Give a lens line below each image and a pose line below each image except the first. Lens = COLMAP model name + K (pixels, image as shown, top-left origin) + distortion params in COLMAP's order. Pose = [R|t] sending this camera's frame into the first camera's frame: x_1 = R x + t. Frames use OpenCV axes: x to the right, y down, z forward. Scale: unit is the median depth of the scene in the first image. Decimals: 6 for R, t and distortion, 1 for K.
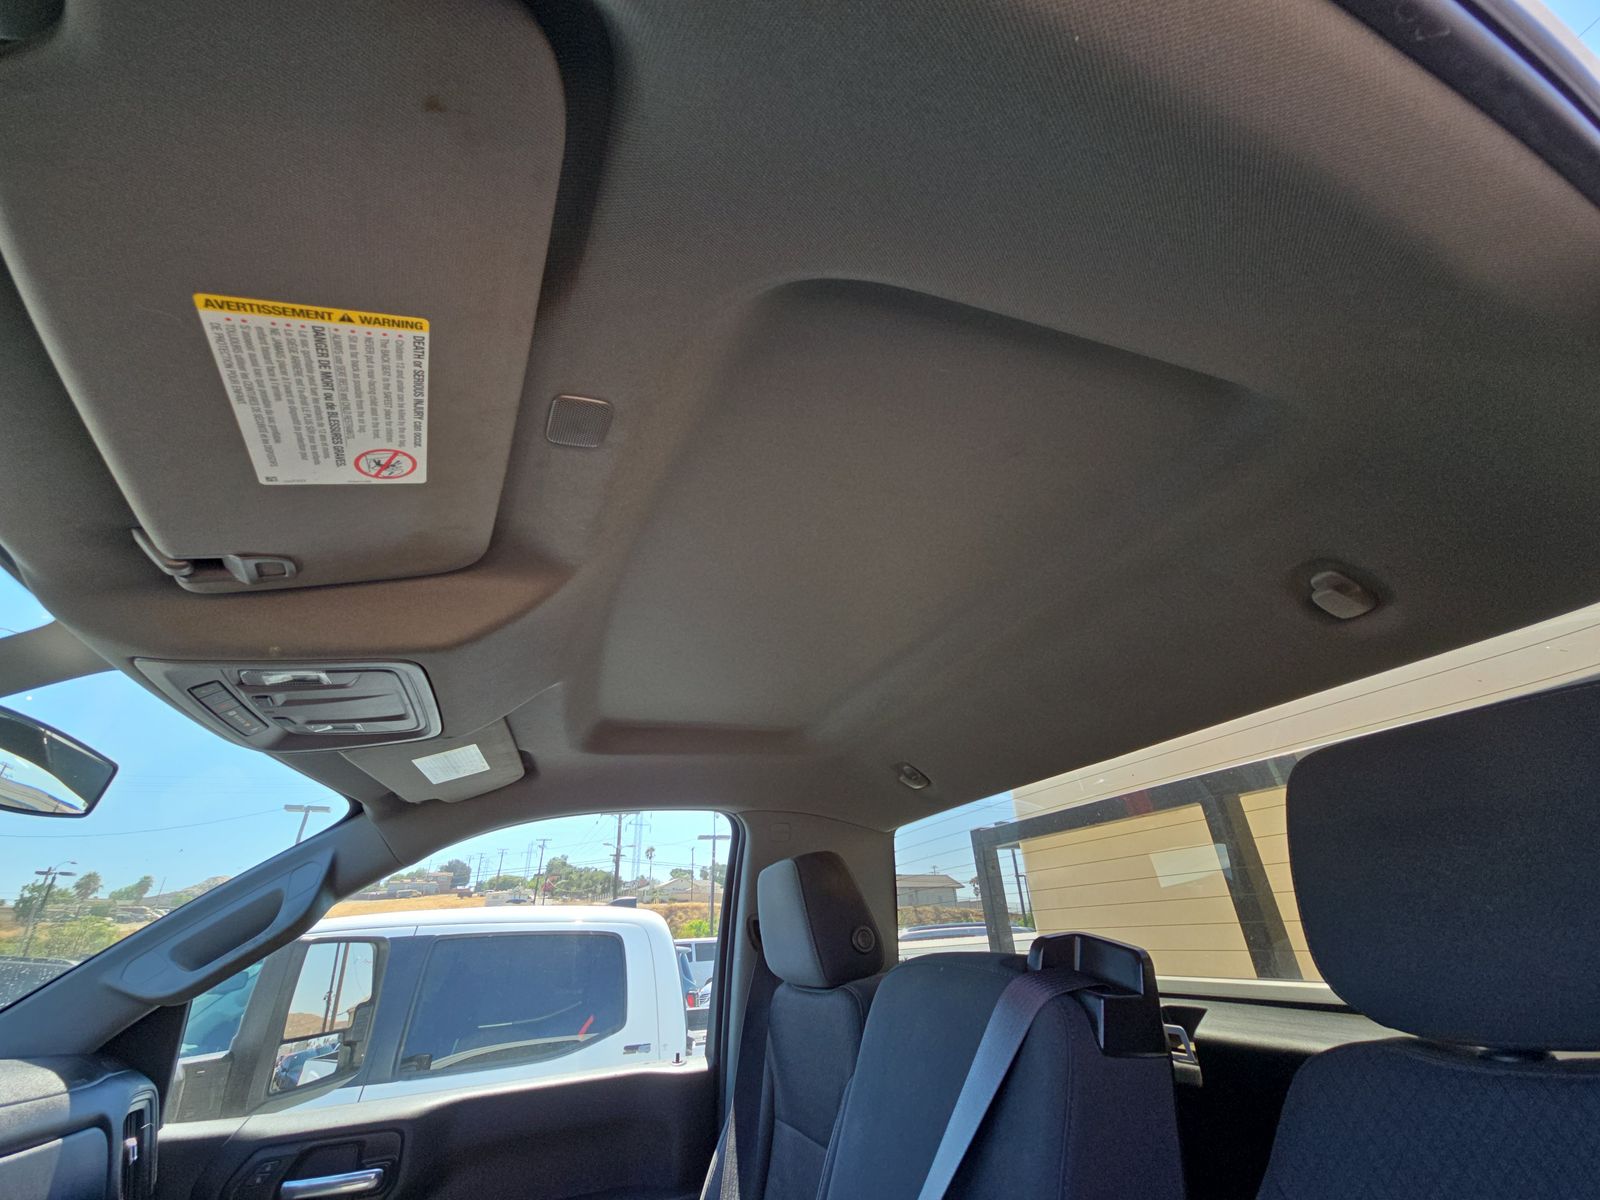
lens RADIAL K [[645.8, 0, 806.9], [0, 645.8, 600.5], [0, 0, 1]] dist [0.001940, -0.006655]
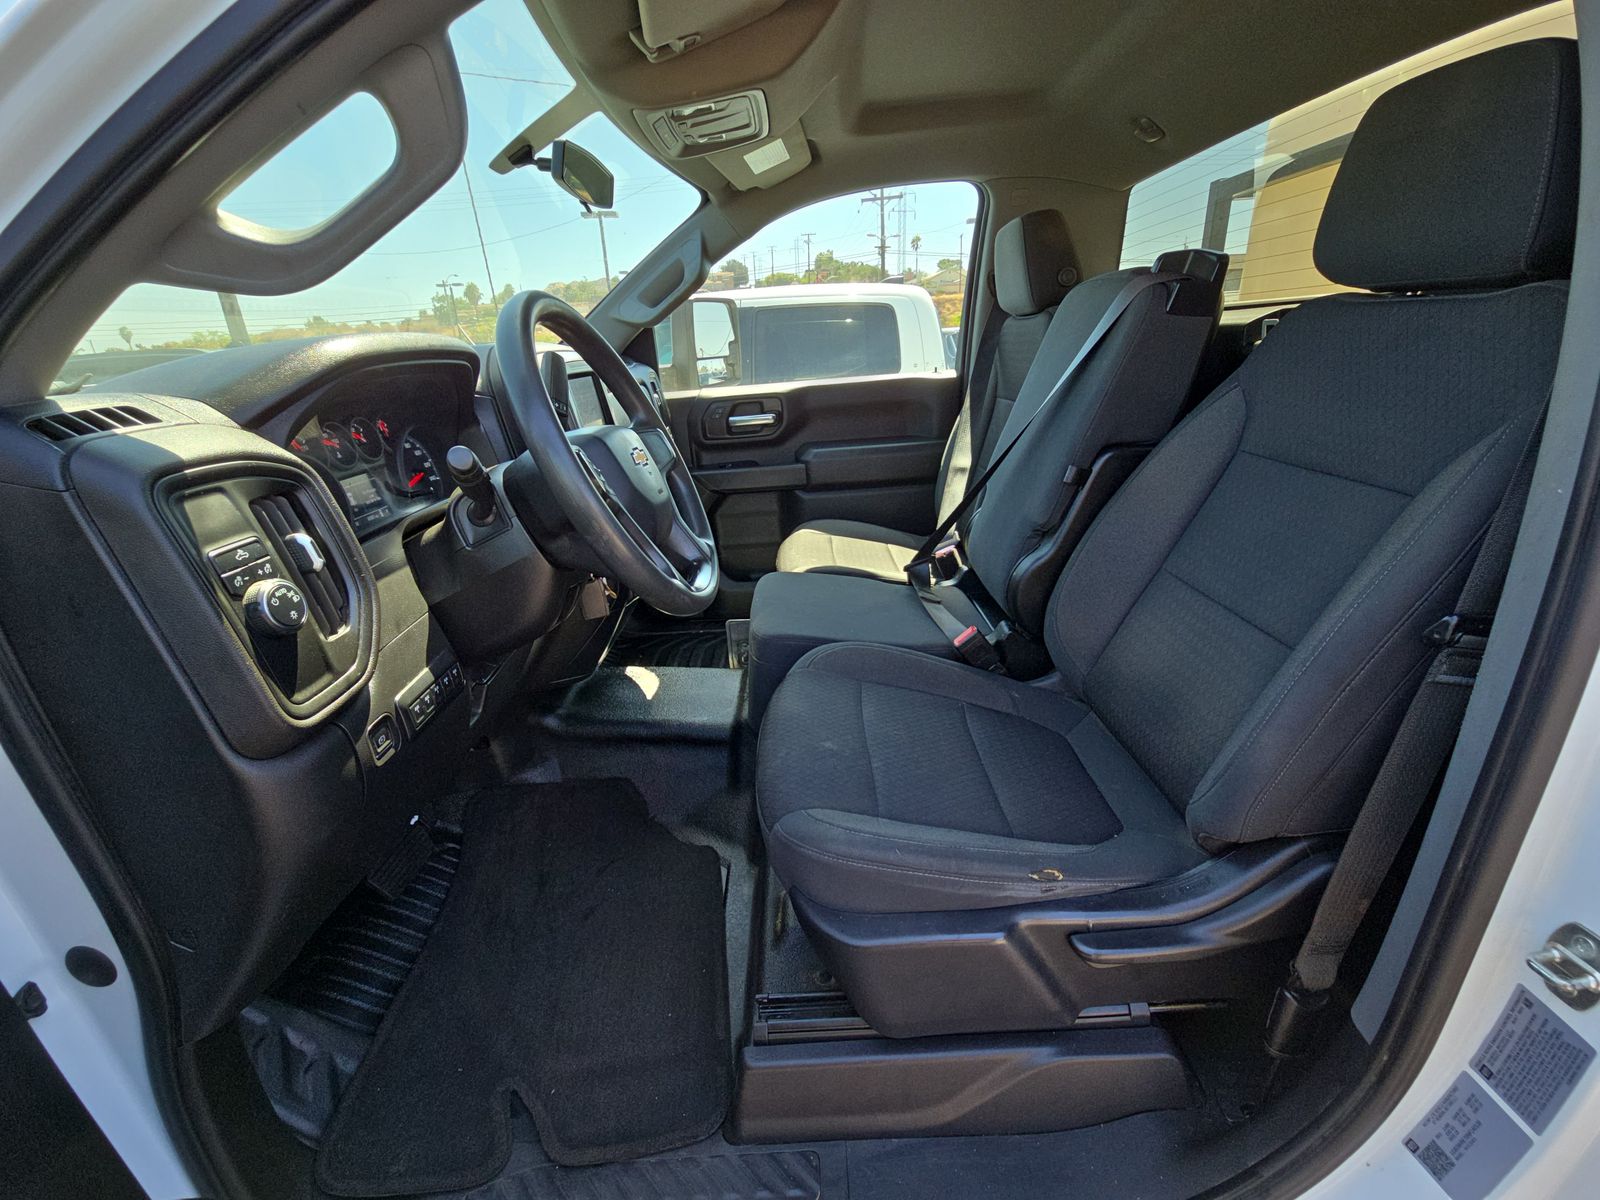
lens RADIAL K [[657.5, 0, 800.0], [0, 657.5, 600.0], [0, 0, 1]] dist [0.003456, 0.000227]
pose [[0.929359, 0.138492, -0.342215, 0.112840], [0.172493, 0.656667, 0.734190, -0.123918], [0.326401, -0.741356, 0.586391, -0.430269]]
